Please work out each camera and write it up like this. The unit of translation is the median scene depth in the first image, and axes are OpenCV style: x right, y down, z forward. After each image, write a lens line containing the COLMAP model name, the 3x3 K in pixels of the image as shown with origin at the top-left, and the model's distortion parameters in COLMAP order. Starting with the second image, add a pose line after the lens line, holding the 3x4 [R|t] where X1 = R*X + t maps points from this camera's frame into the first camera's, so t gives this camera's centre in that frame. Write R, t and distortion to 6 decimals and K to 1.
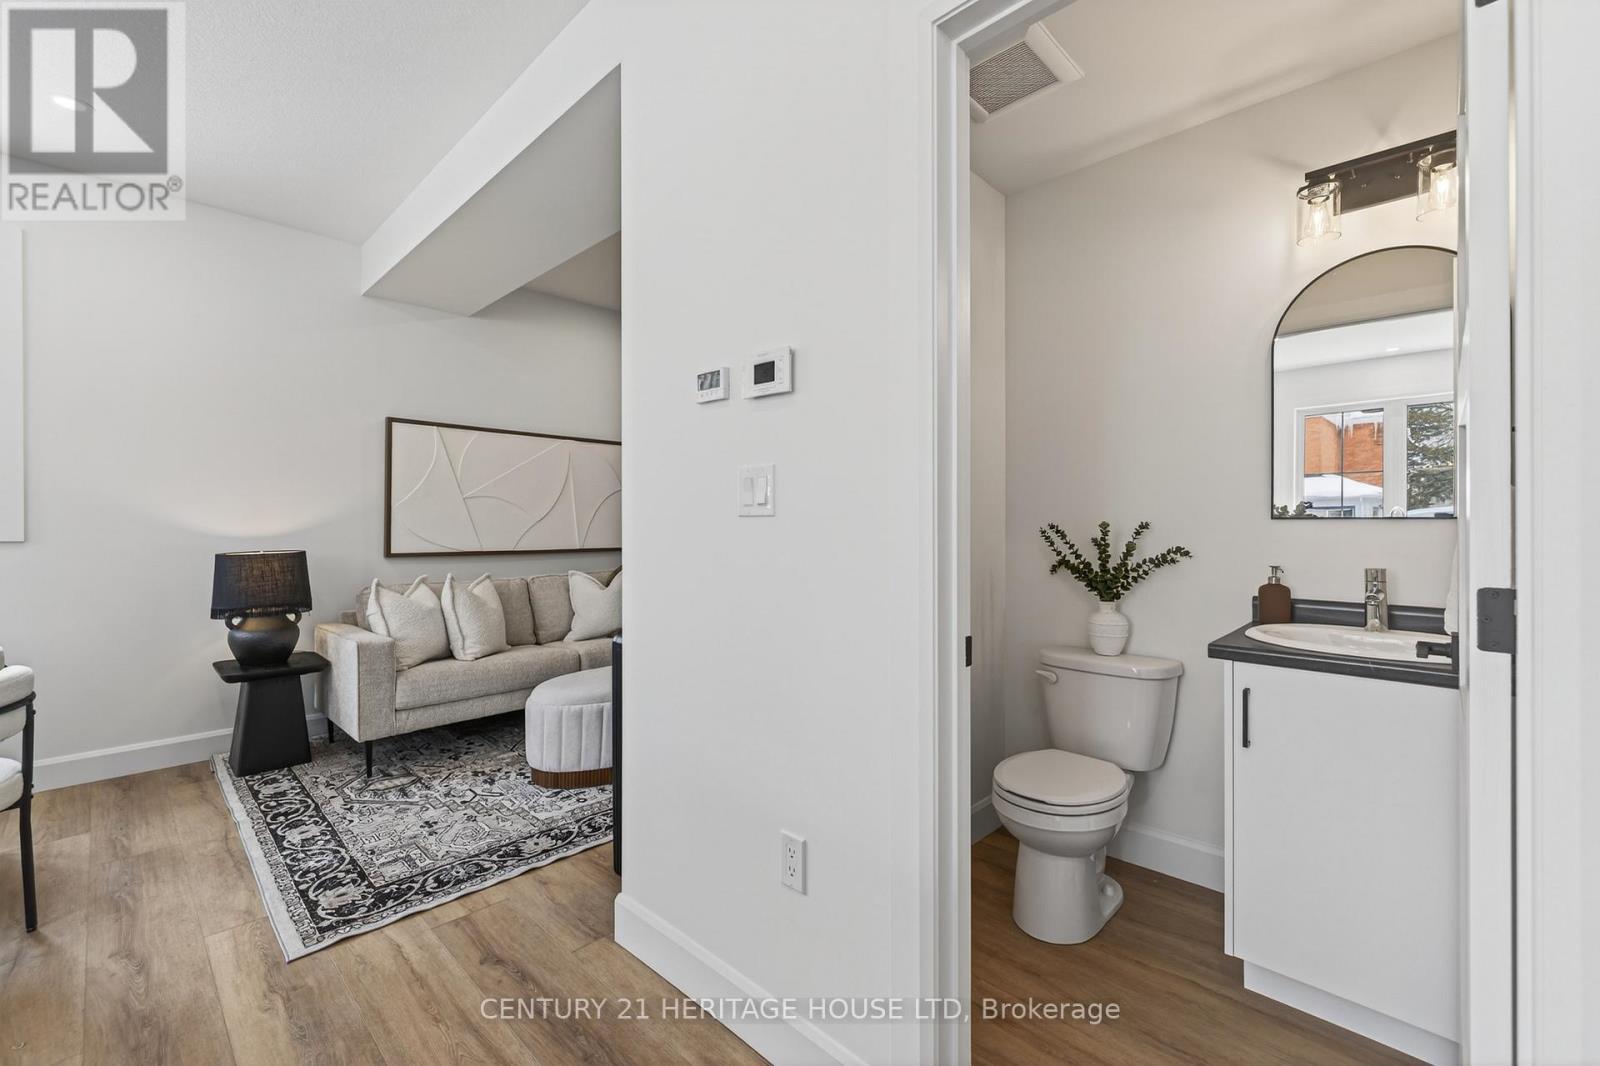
lens RADIAL K [[671.4, 0, 800.5], [0, 671.4, 526.7], [0, 0, 1]] dist [-0.000101, -0.000768]
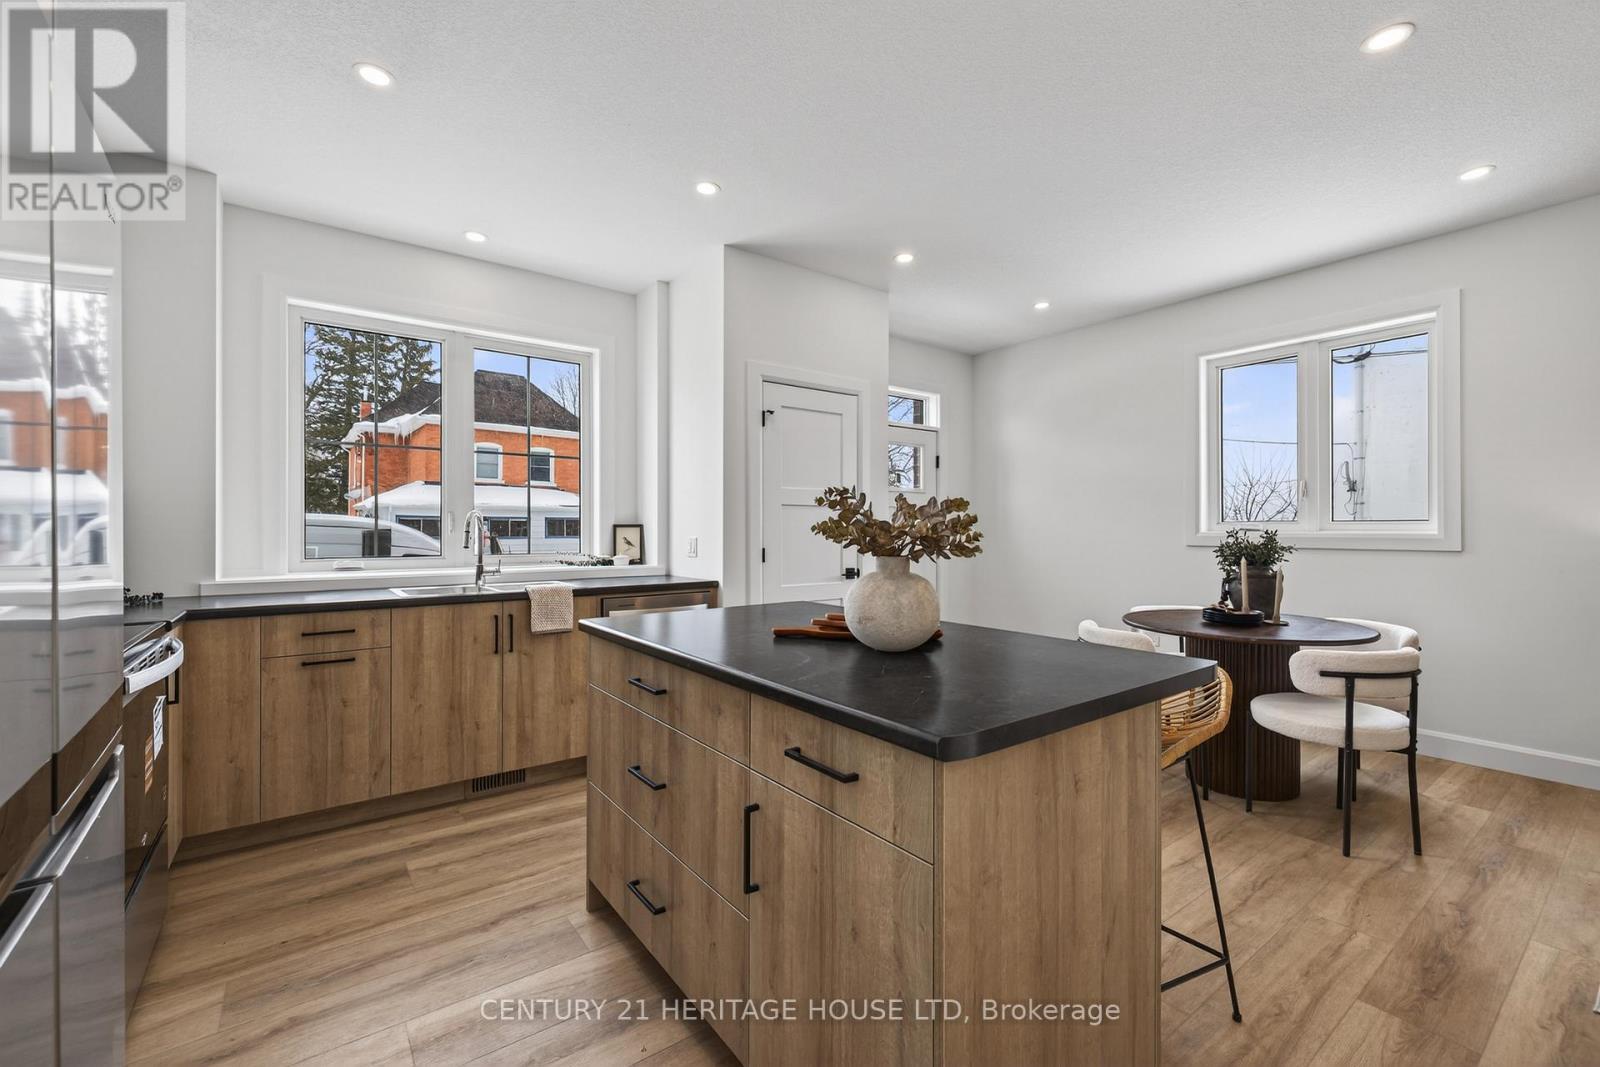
lens RADIAL K [[671.4, 0, 800.5], [0, 671.4, 527.2], [0, 0, 1]] dist [-0.000101, -0.000768]
pose [[-0.168473, -0.000060, -0.985706, 0.223677], [-0.003376, 0.999994, 0.000517, -0.018601], [0.985701, 0.003415, -0.168472, 0.033748]]
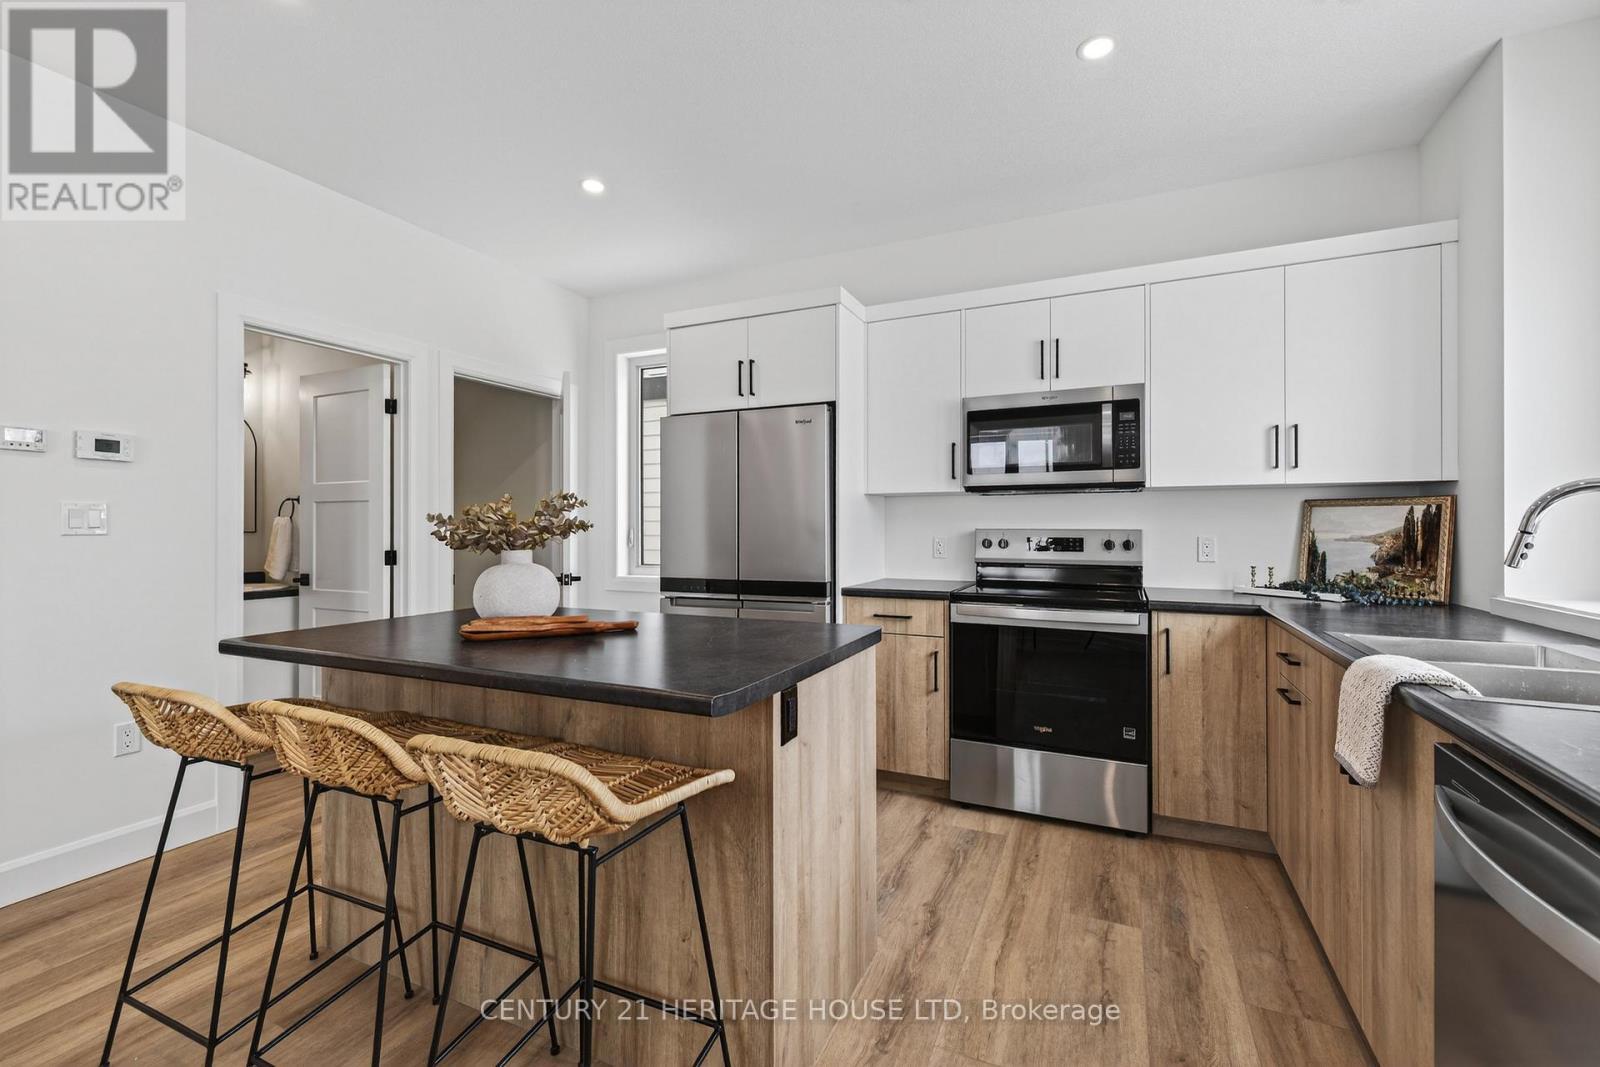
lens RADIAL K [[680.1, 0, 806.4], [0, 680.1, 520.7], [0, 0, 1]] dist [0.002943, 0.000036]
pose [[-0.317961, 0.012953, 0.948015, -1.097060], [0.006515, 0.999913, -0.011477, -0.013436], [-0.948081, 0.002527, -0.318018, -0.043013]]
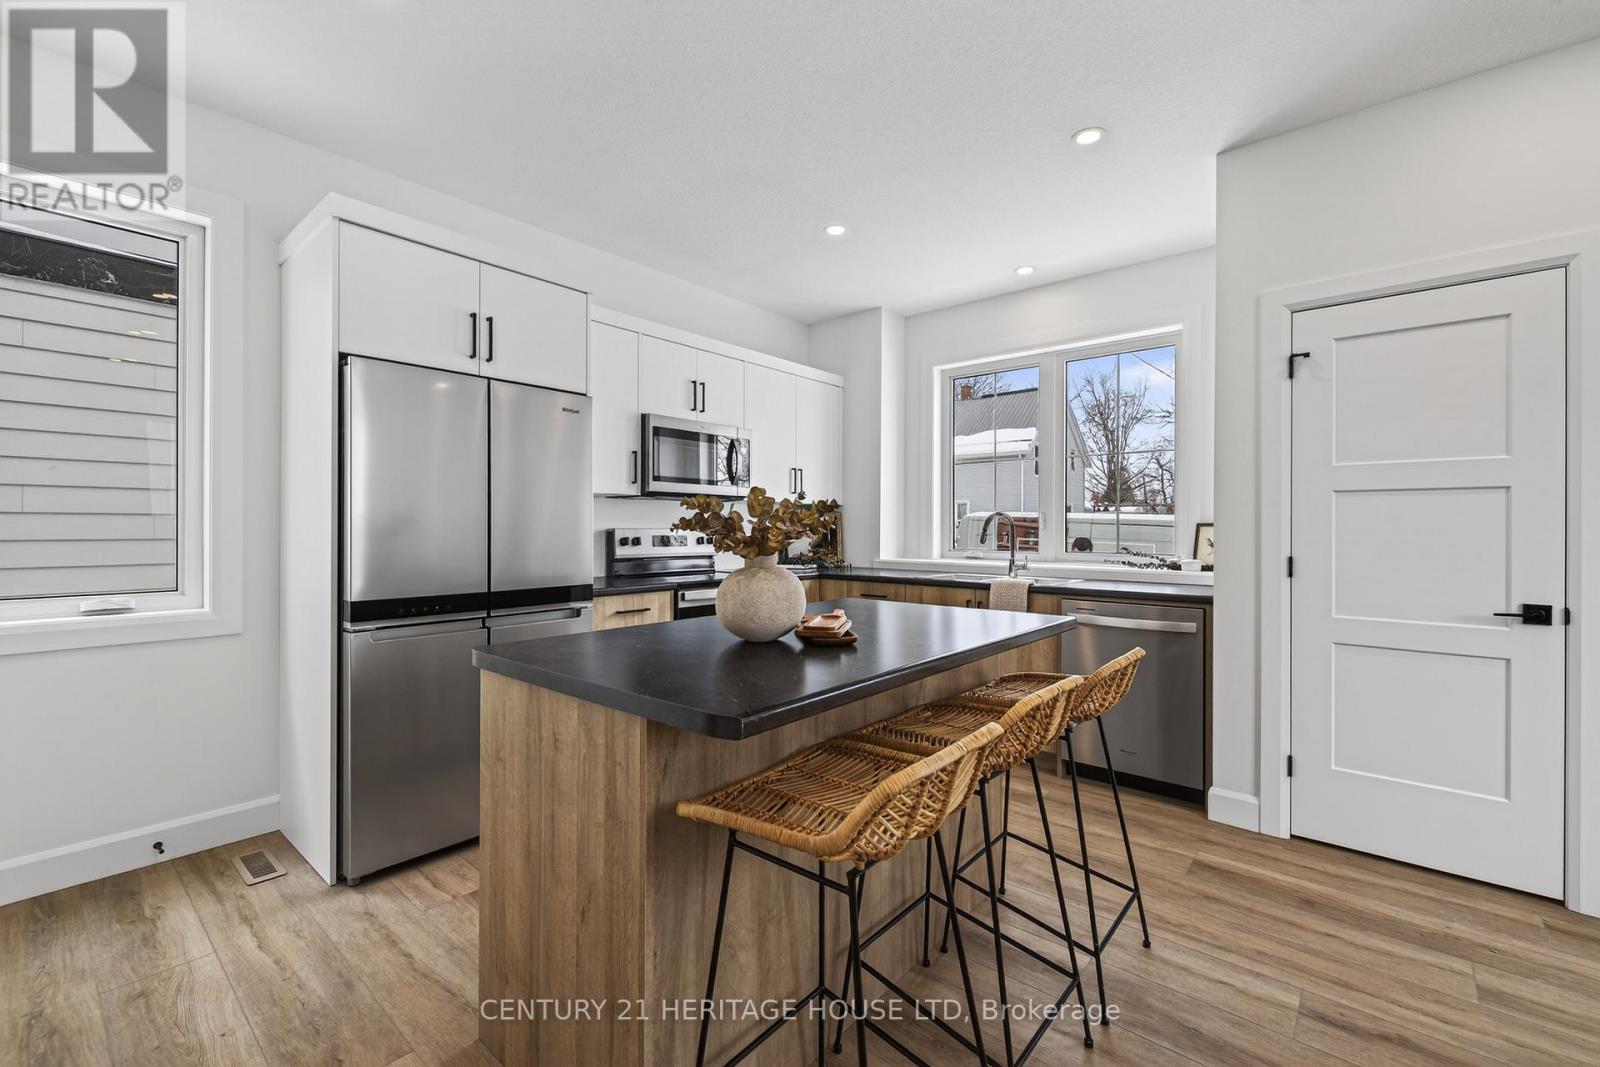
lens RADIAL K [[671.4, 0, 800.5], [0, 671.4, 527.2], [0, 0, 1]] dist [-0.000101, -0.000768]
pose [[-0.998898, -0.001040, -0.046913, -0.357928], [-0.001147, 0.999997, 0.002269, -0.016668], [0.046911, 0.002320, -0.998896, 0.615445]]
